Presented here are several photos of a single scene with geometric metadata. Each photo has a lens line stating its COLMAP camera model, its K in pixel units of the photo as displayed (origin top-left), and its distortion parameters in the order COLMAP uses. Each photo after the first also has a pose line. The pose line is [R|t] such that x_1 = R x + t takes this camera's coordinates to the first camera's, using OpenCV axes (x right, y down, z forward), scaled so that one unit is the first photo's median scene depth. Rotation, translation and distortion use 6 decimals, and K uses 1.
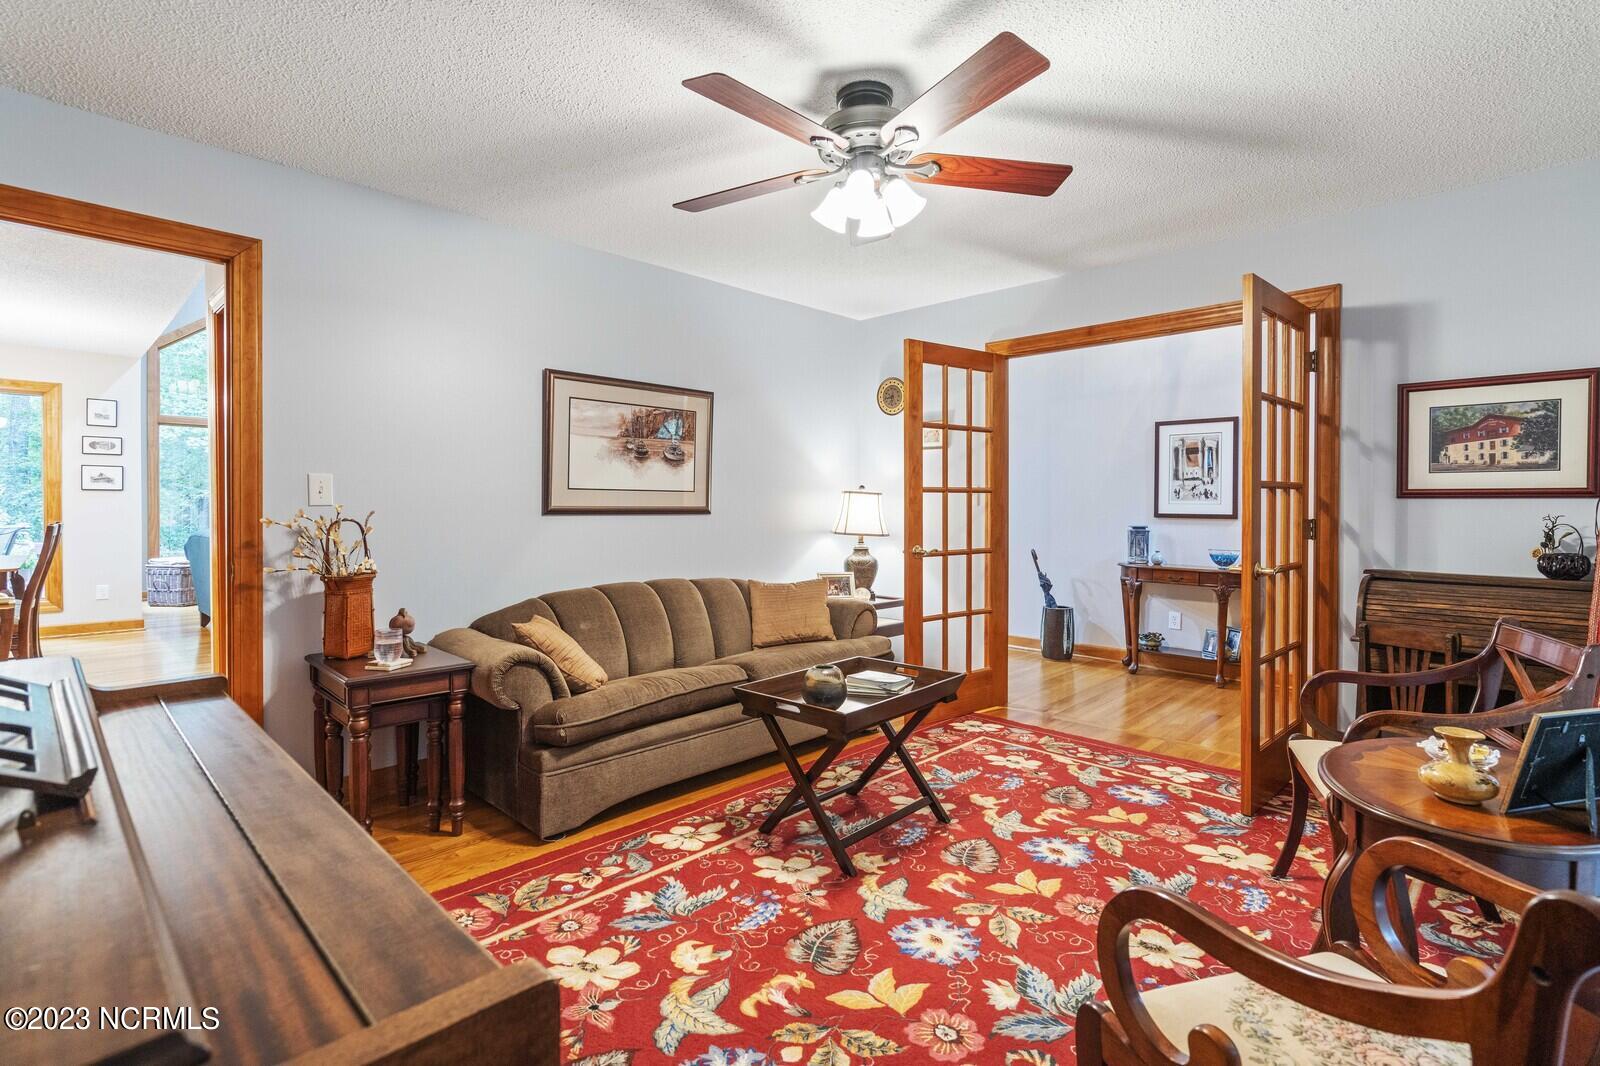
lens RADIAL K [[730.2, 0, 809.8], [0, 730.2, 502.5], [0, 0, 1]] dist [-0.005817, 0.000759]
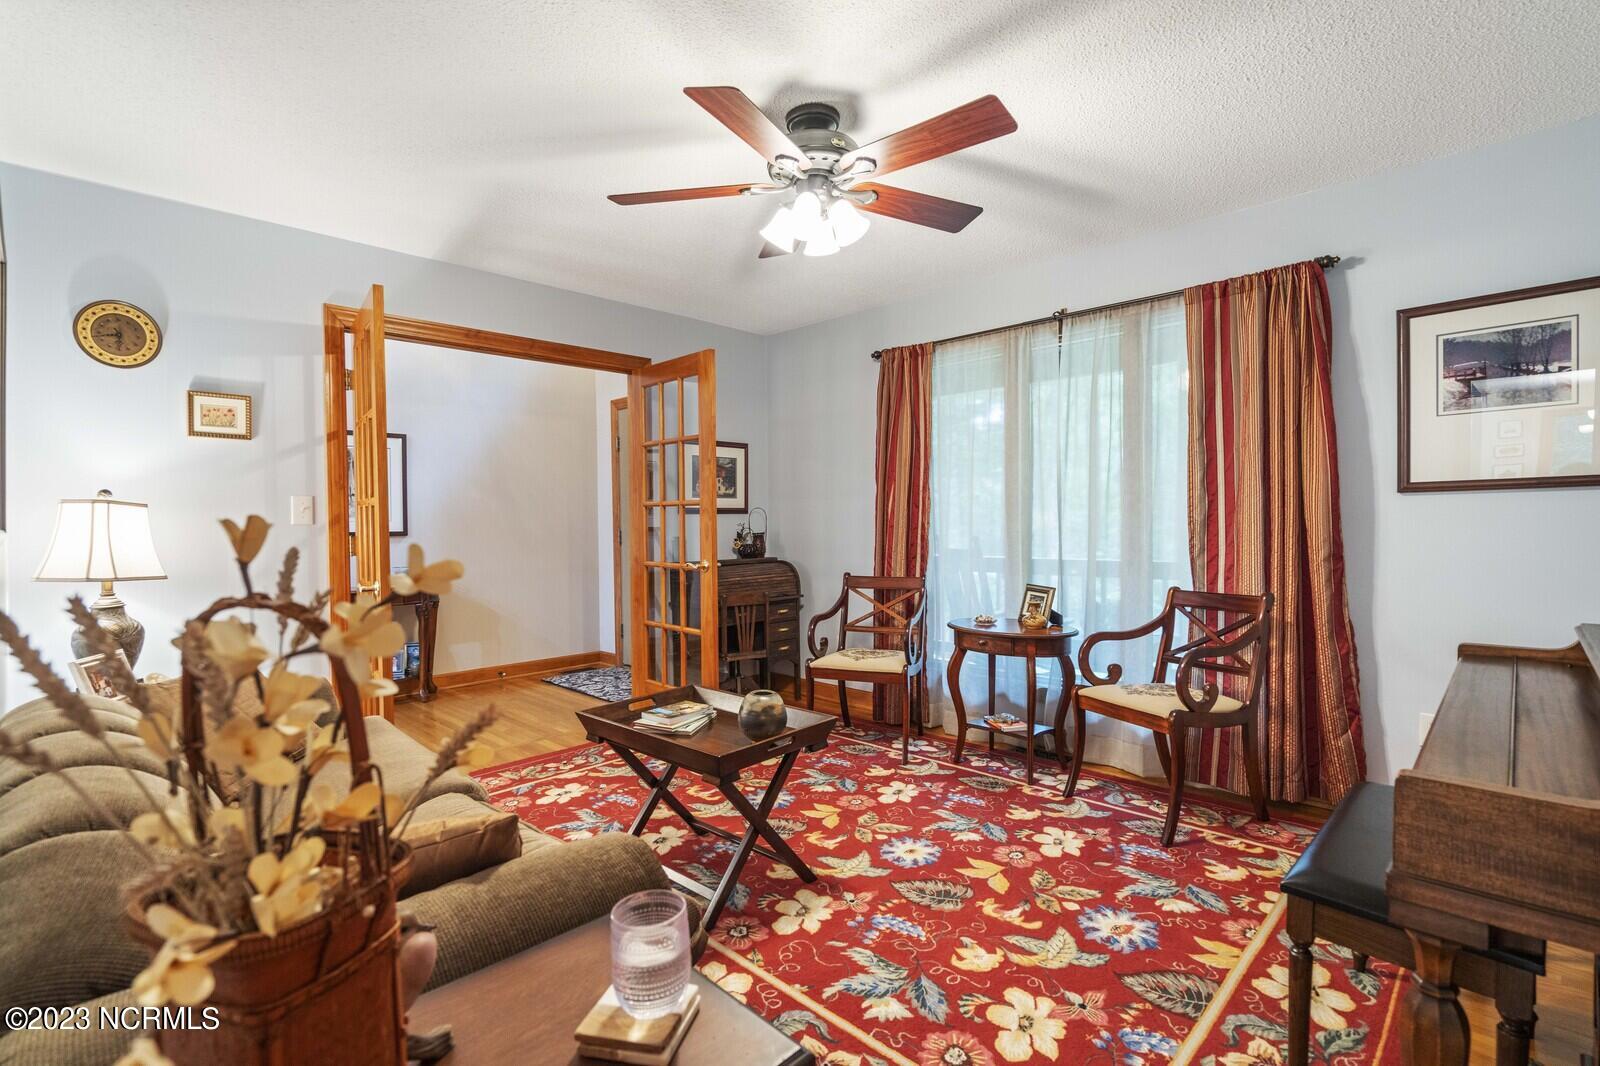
lens RADIAL K [[730.2, 0, 798.8], [0, 730.2, 530.2], [0, 0, 1]] dist [-0.005817, 0.000759]
pose [[0.027474, -0.017721, 0.999465, -0.998825], [0.010436, 0.999793, 0.017440, 0.006000], [-0.999568, 0.009951, 0.027654, 1.037357]]
